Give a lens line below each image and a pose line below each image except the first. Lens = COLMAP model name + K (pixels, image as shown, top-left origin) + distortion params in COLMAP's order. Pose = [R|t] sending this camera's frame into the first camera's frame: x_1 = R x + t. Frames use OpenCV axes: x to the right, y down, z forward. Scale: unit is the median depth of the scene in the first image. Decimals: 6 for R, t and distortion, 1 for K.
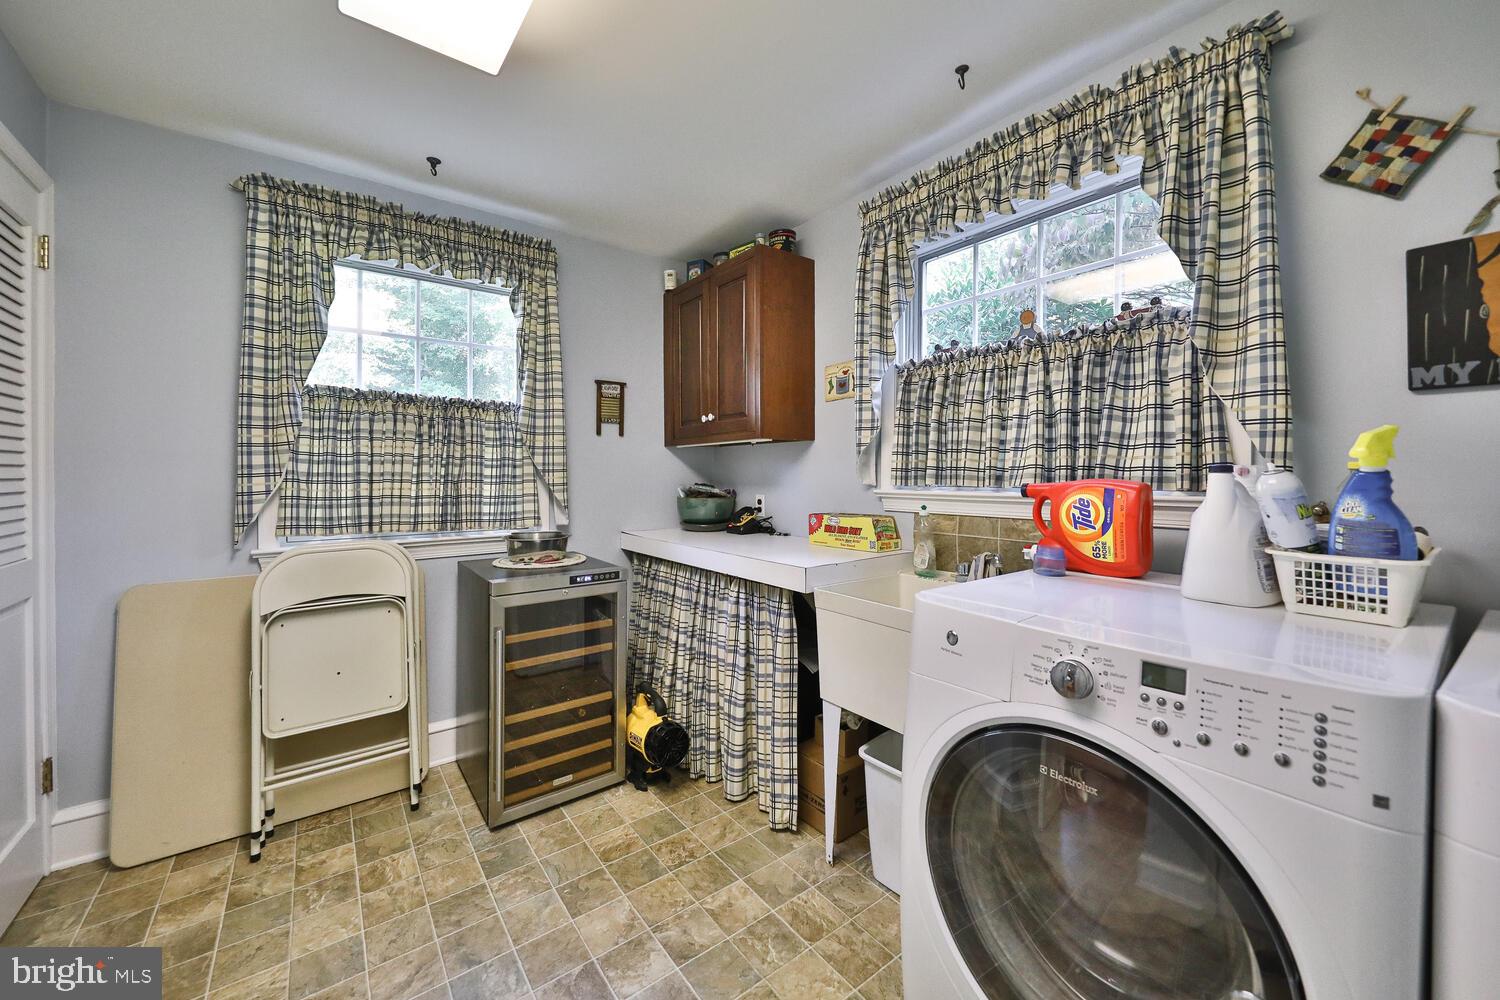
lens RADIAL K [[606.4, 0, 746.6], [0, 606.4, 480.3], [0, 0, 1]] dist [0.007872, -0.000504]
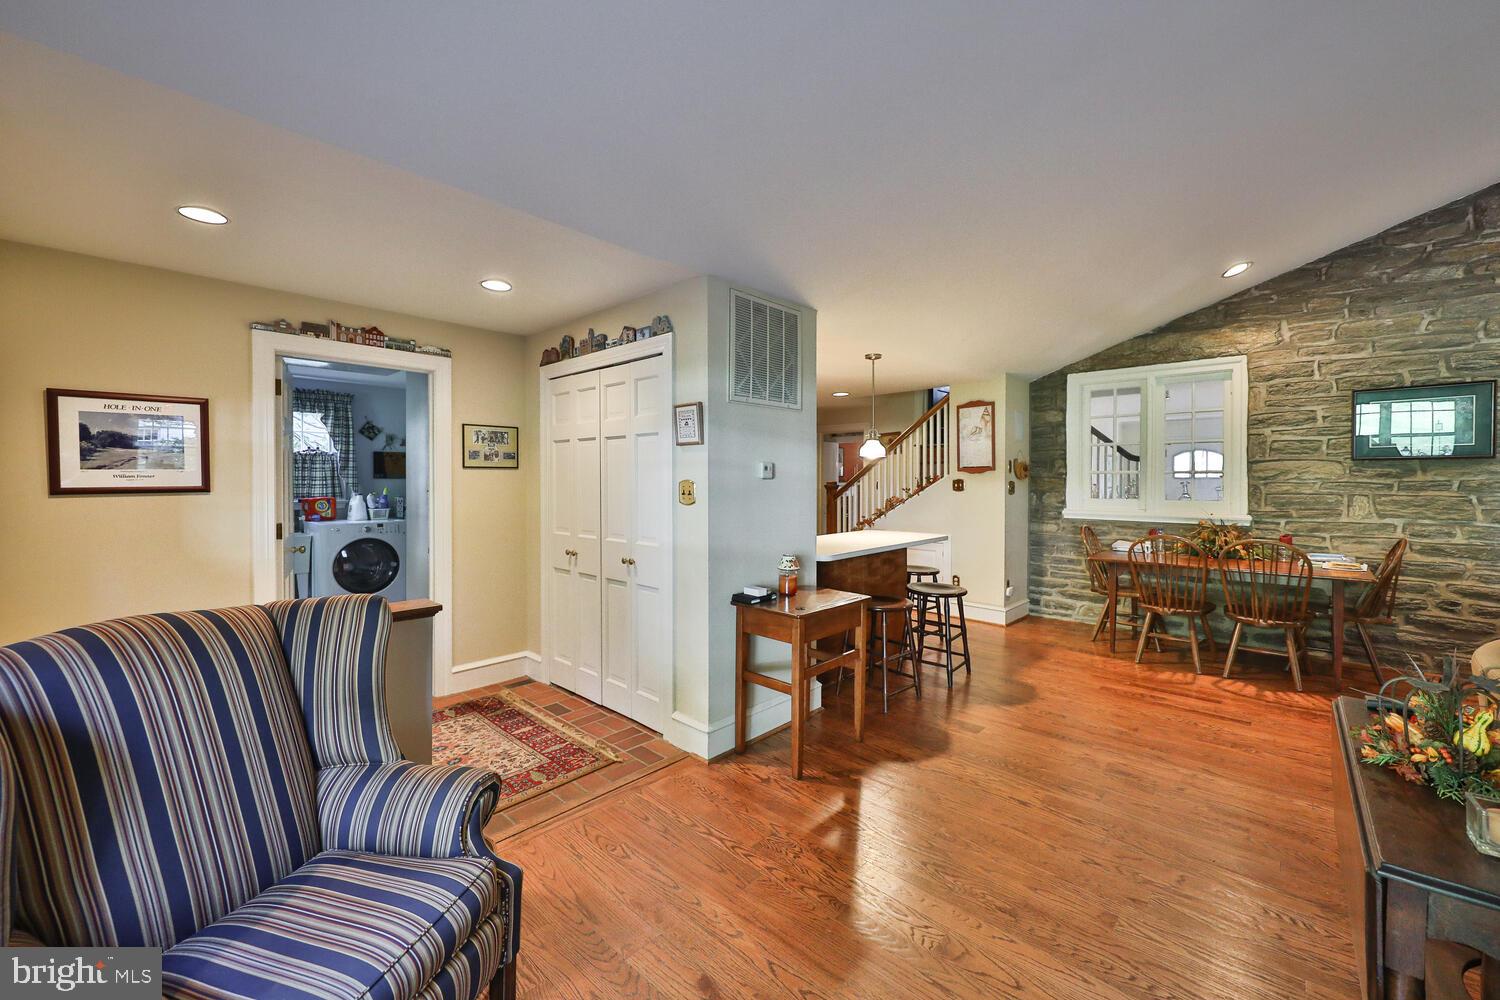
lens RADIAL K [[606.4, 0, 746.6], [0, 606.4, 480.3], [0, 0, 1]] dist [0.007872, -0.000504]
pose [[-0.108339, 0.004184, 0.994105, -4.072553], [0.004387, 0.999983, -0.003731, -0.090764], [-0.994104, 0.003957, -0.108355, -1.467939]]
